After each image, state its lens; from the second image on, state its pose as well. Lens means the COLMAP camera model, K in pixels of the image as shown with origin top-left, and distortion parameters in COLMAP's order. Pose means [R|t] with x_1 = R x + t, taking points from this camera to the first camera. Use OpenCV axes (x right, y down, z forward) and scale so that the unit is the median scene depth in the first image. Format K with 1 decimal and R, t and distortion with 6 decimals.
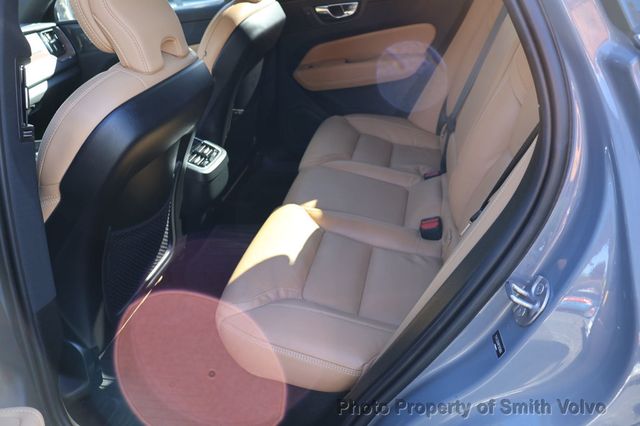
lens RADIAL K [[529.4, 0, 320.0], [0, 529.4, 213.0], [0, 0, 1]] dist [-0.010485, 0.000476]
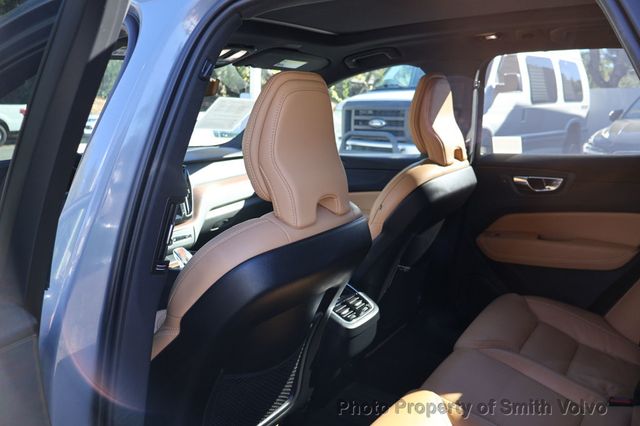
lens RADIAL K [[529.4, 0, 320.0], [0, 529.4, 213.0], [0, 0, 1]] dist [-0.010485, 0.000476]
pose [[0.913481, 0.180183, -0.364810, 0.039373], [-0.264677, 0.944117, -0.196443, -0.066111], [0.309027, 0.276004, 0.910123, 0.071844]]
